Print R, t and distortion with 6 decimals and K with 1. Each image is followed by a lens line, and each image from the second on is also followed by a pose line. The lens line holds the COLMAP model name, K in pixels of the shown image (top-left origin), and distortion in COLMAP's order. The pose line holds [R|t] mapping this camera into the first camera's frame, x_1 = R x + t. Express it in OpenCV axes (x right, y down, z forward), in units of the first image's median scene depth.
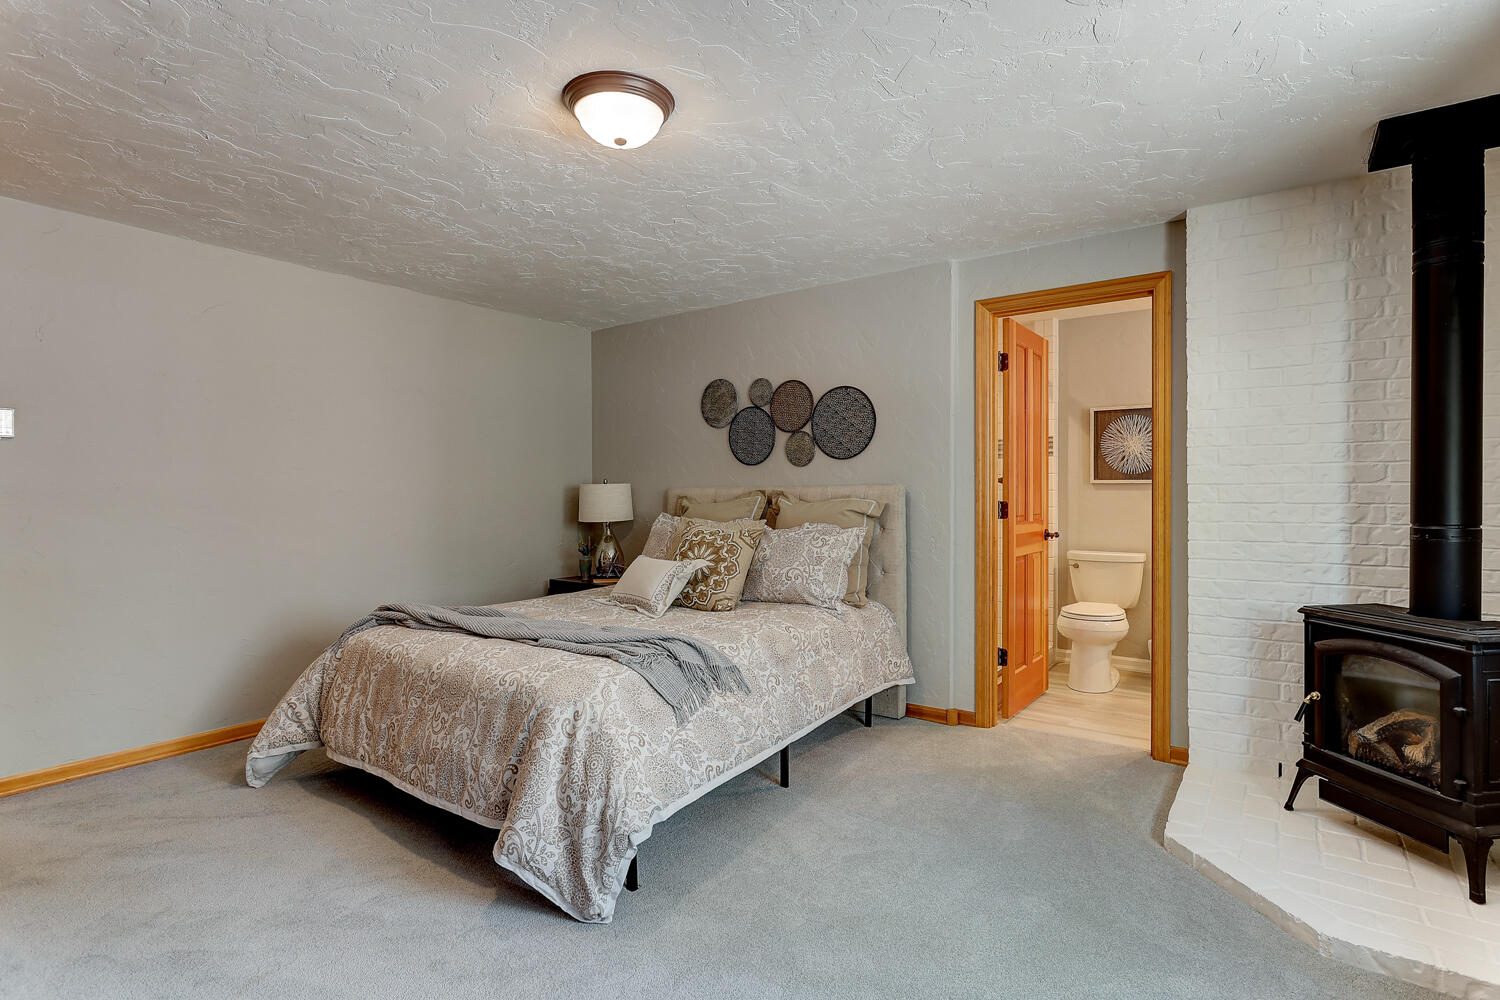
lens RADIAL K [[734.2, 0, 756.6], [0, 734.2, 493.9], [0, 0, 1]] dist [-0.002438, -0.000319]
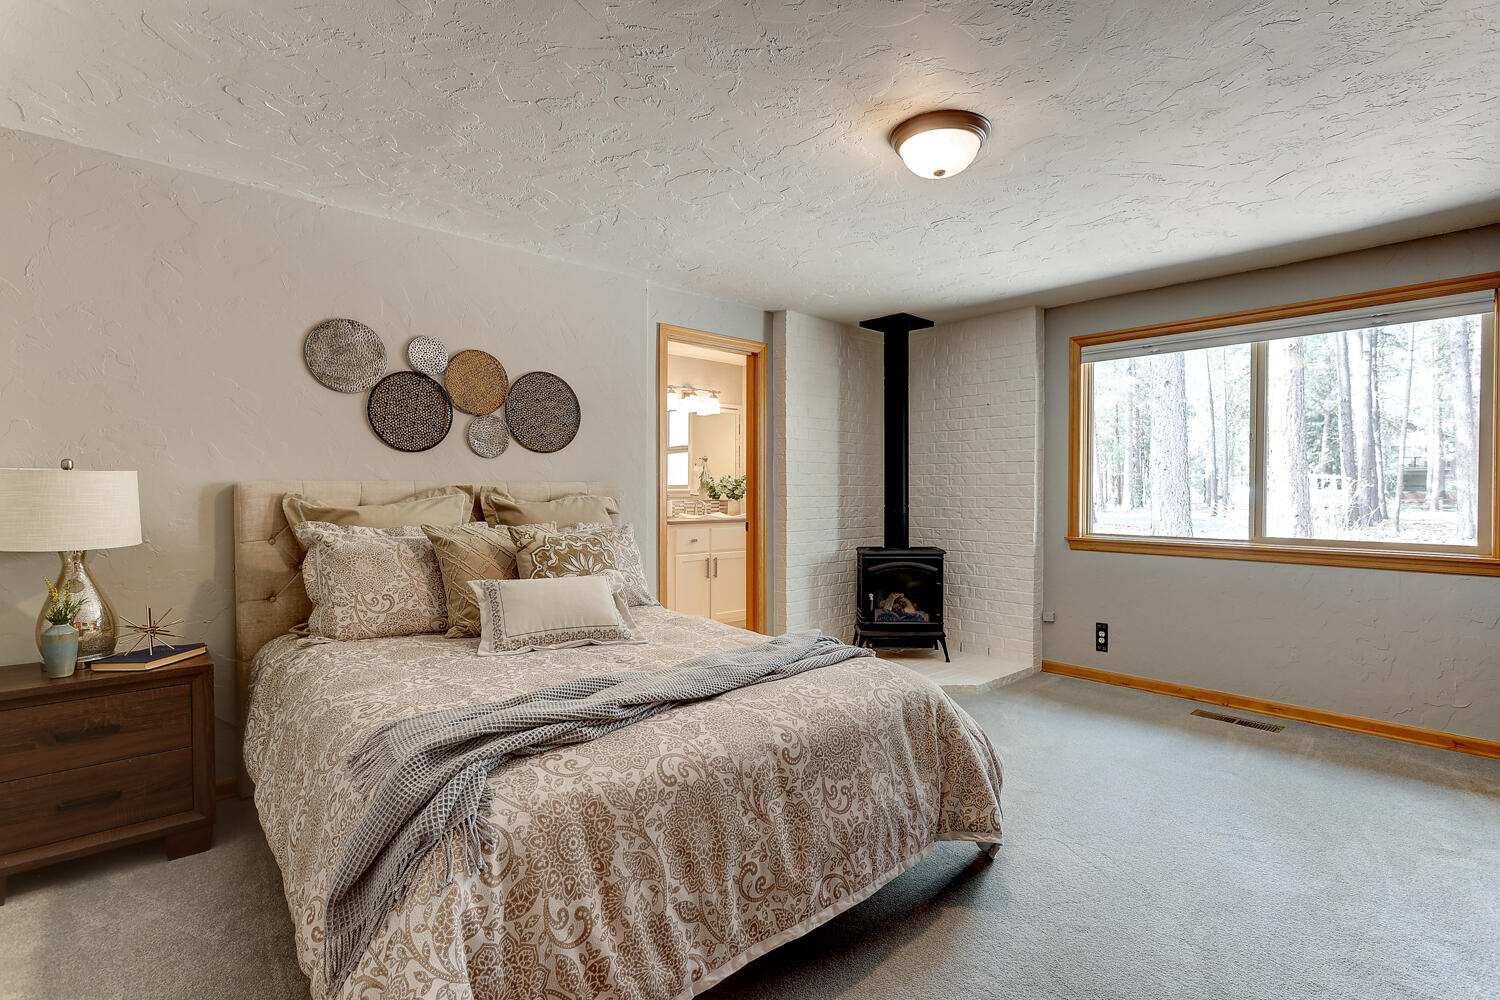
lens RADIAL K [[721.2, 0, 760.7], [0, 721.2, 497.3], [0, 0, 1]] dist [-0.001255, 0.000478]
pose [[0.181838, -0.007676, 0.983299, -0.958749], [0.003139, 0.999969, 0.007226, 0.002661], [-0.983324, 0.001772, 0.181856, 0.780379]]
